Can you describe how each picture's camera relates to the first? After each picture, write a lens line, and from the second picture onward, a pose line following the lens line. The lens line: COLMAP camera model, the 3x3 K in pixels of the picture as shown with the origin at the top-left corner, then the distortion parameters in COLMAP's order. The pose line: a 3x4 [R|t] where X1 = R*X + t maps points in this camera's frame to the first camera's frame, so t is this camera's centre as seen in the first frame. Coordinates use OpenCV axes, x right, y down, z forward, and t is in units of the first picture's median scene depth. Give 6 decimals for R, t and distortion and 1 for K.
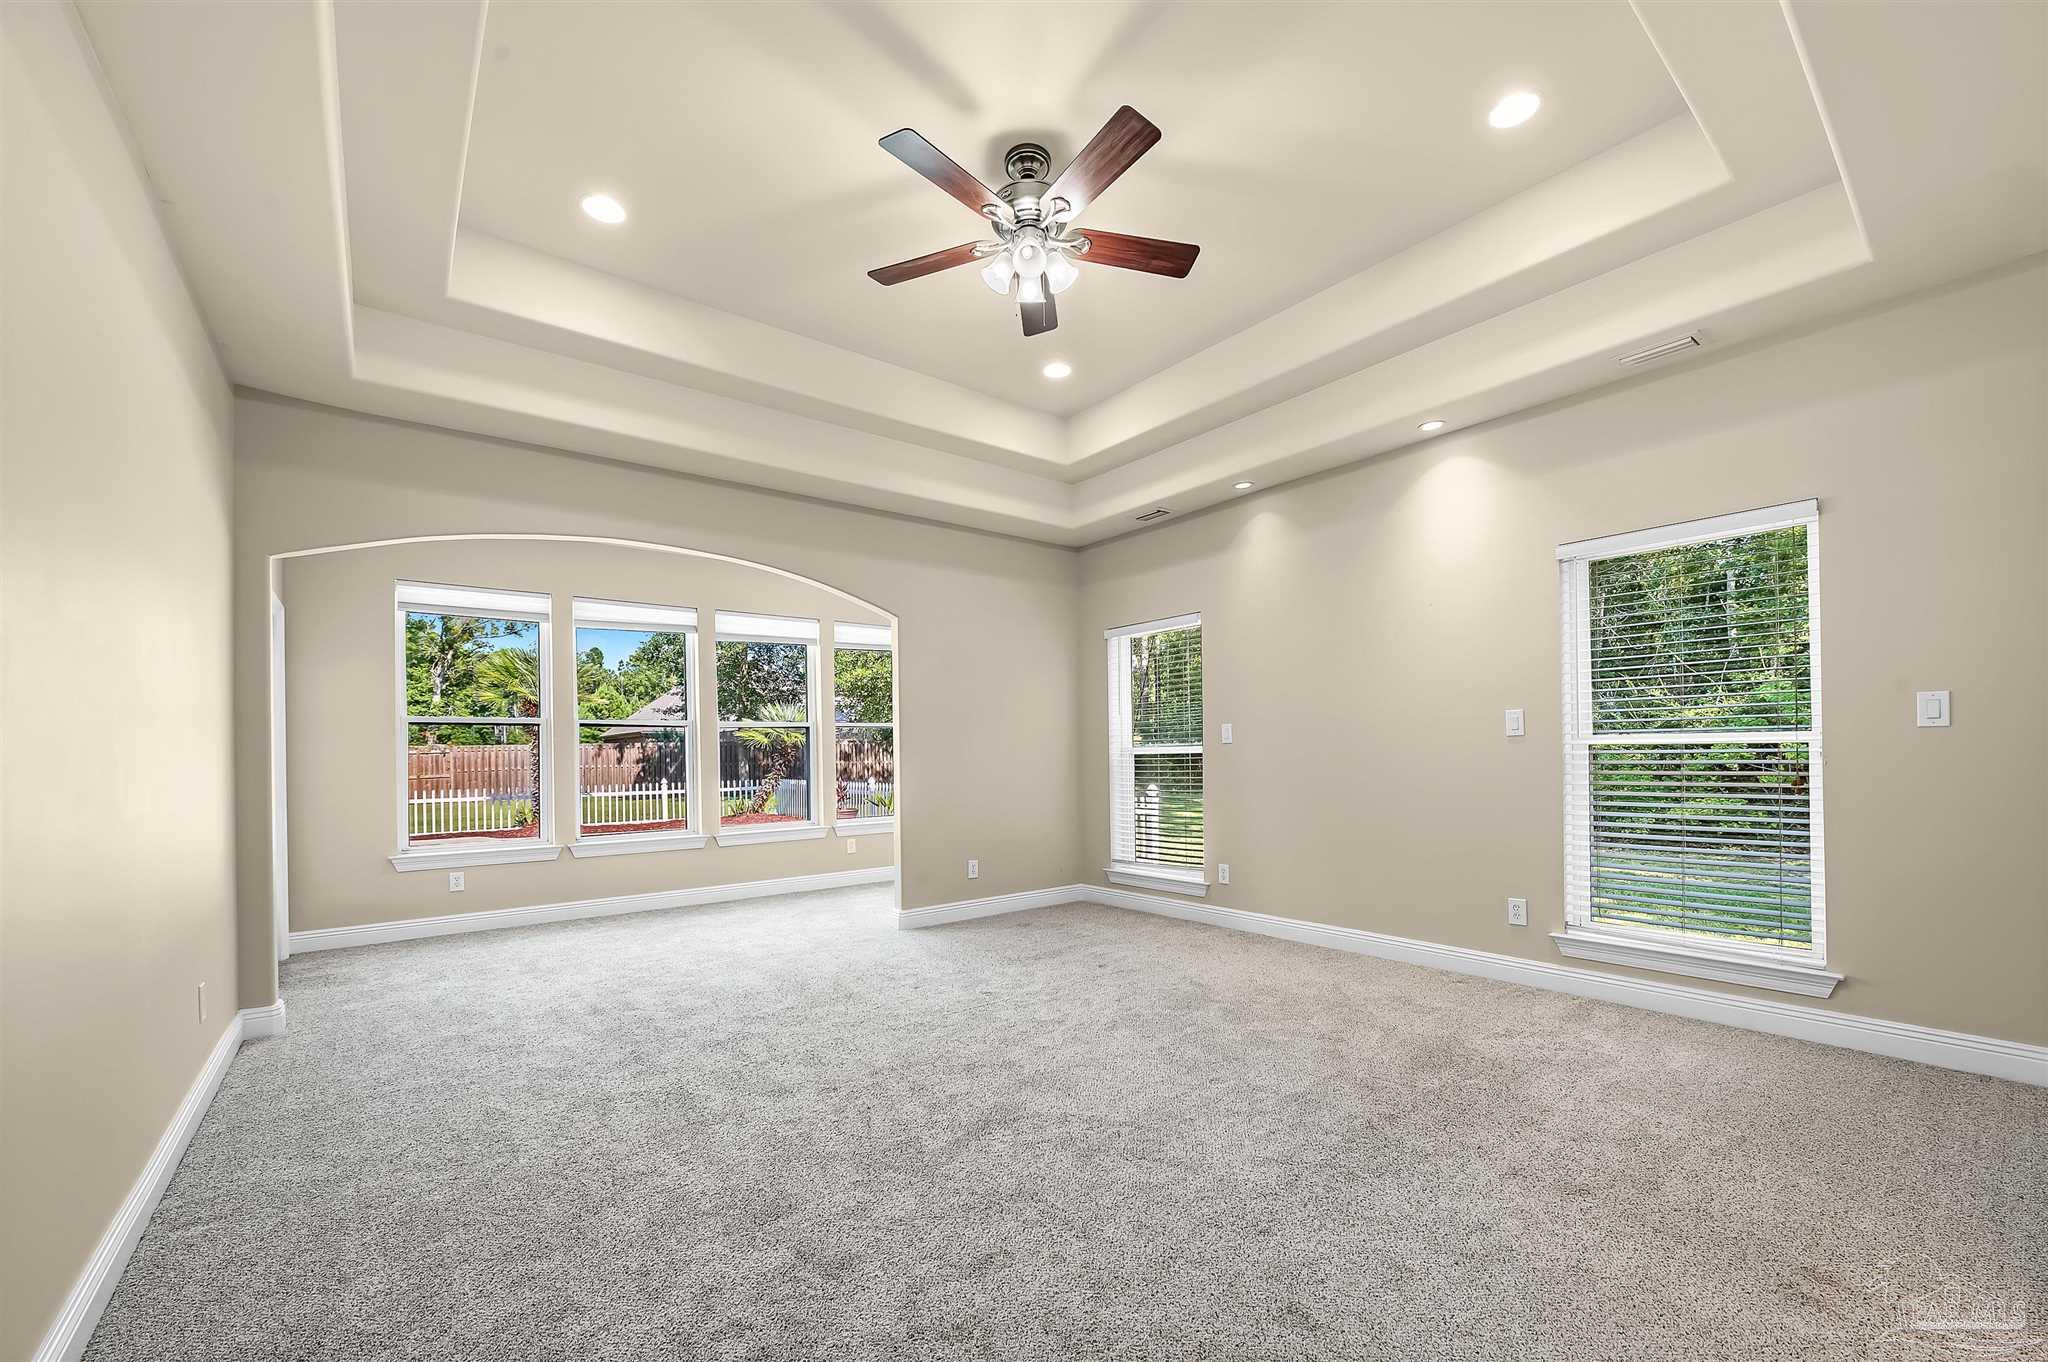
lens RADIAL K [[816.0, 0, 1019.0], [0, 816.0, 756.3], [0, 0, 1]] dist [-0.006695, -0.000913]
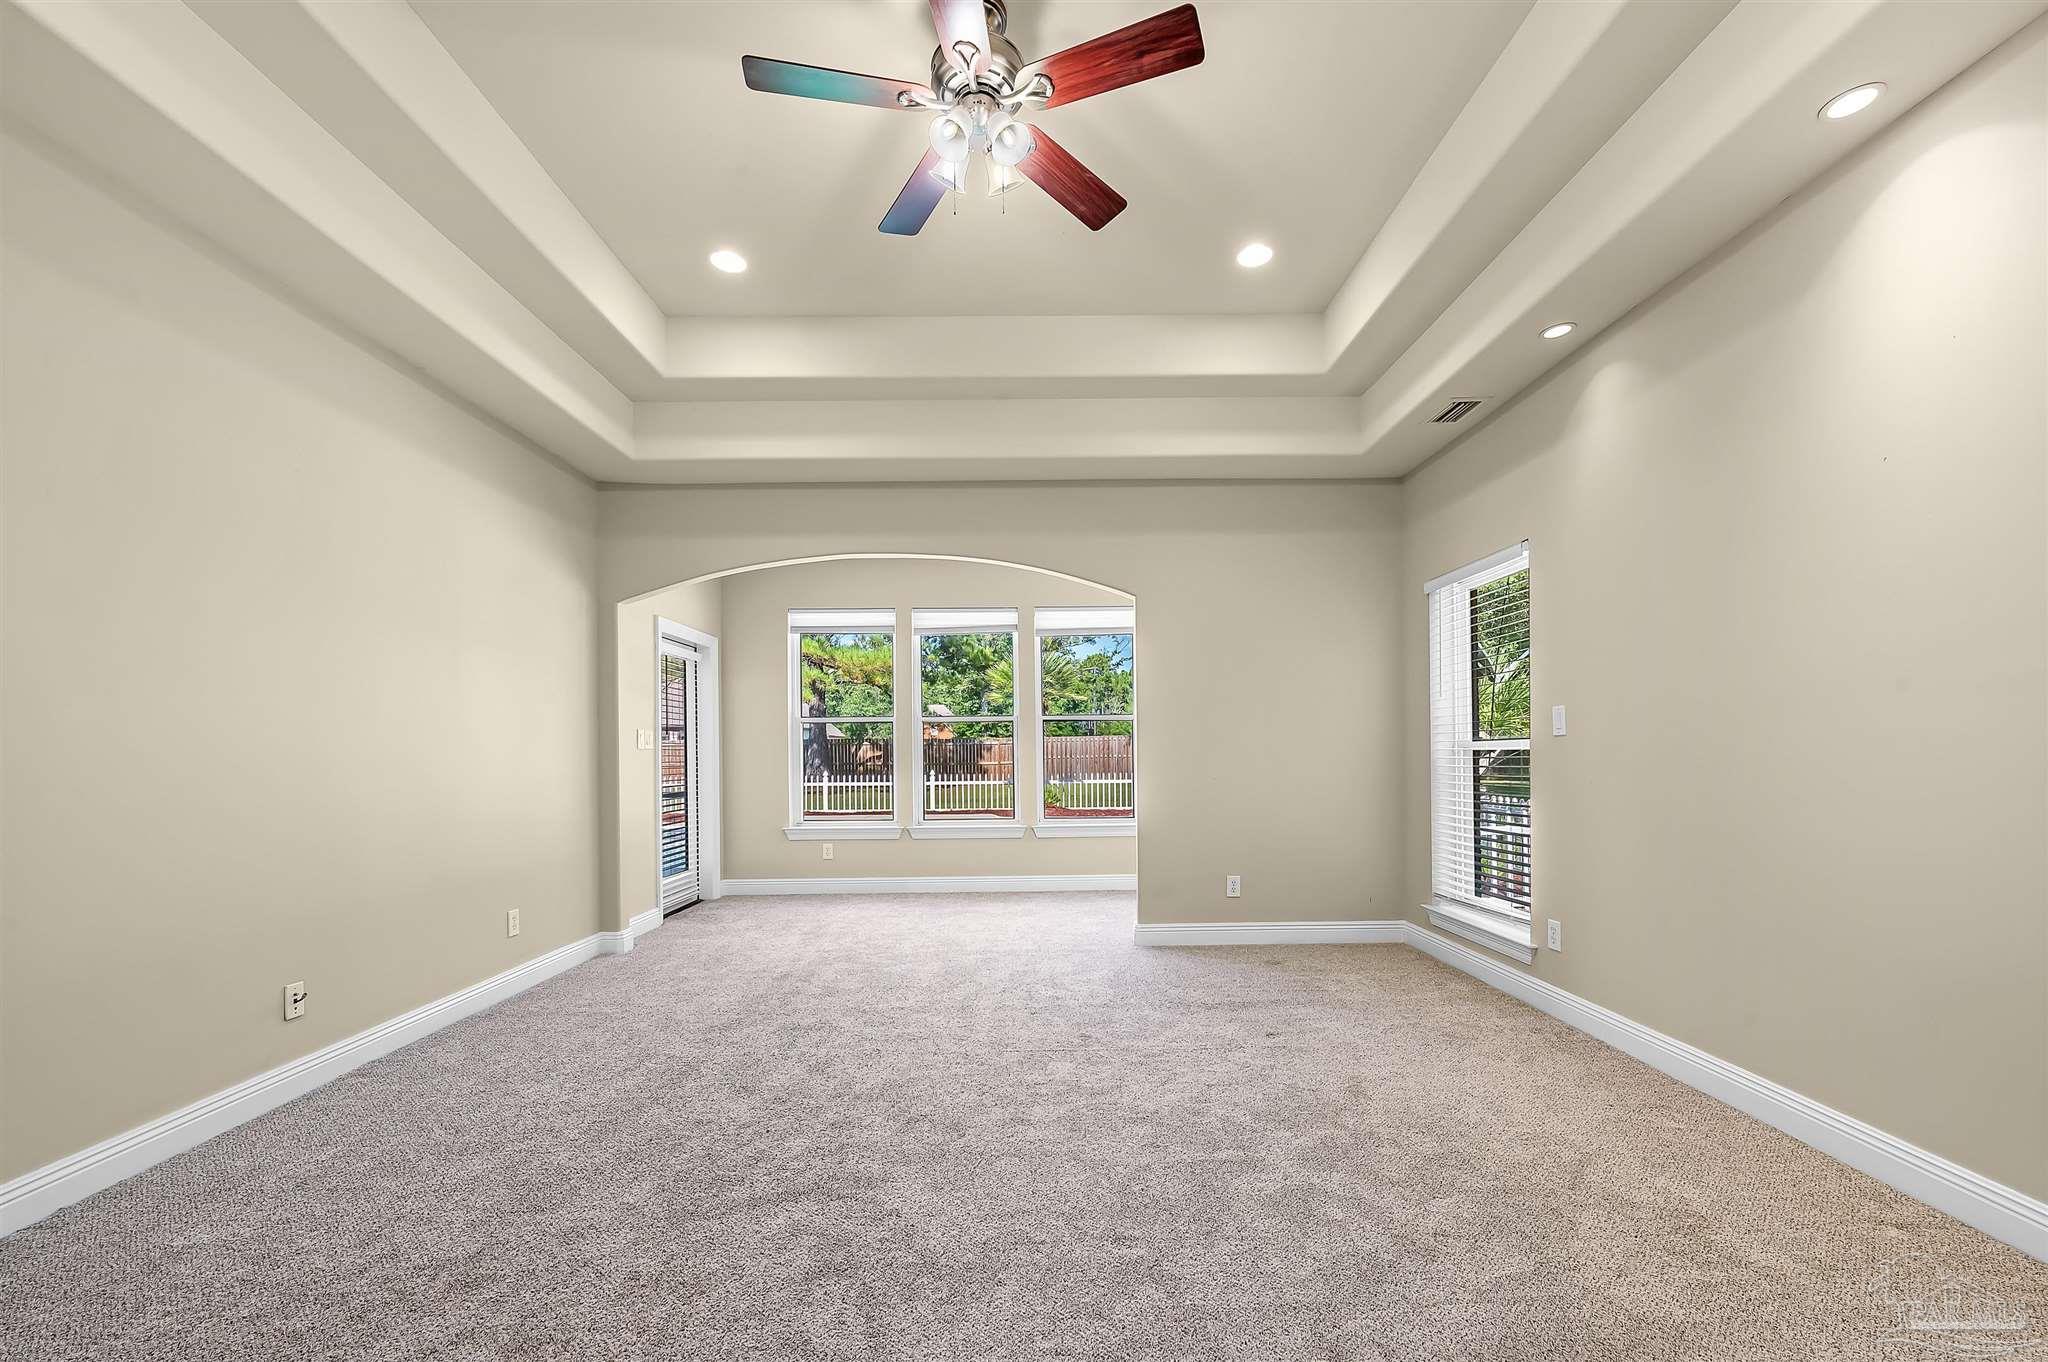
lens RADIAL K [[816.0, 0, 1028.6], [0, 816.0, 752.7], [0, 0, 1]] dist [-0.006695, -0.000913]
pose [[0.793517, 0.008088, -0.608494, 0.319764], [-0.004168, 0.999960, 0.007856, -0.005577], [0.608533, -0.003697, 0.793520, 0.229932]]
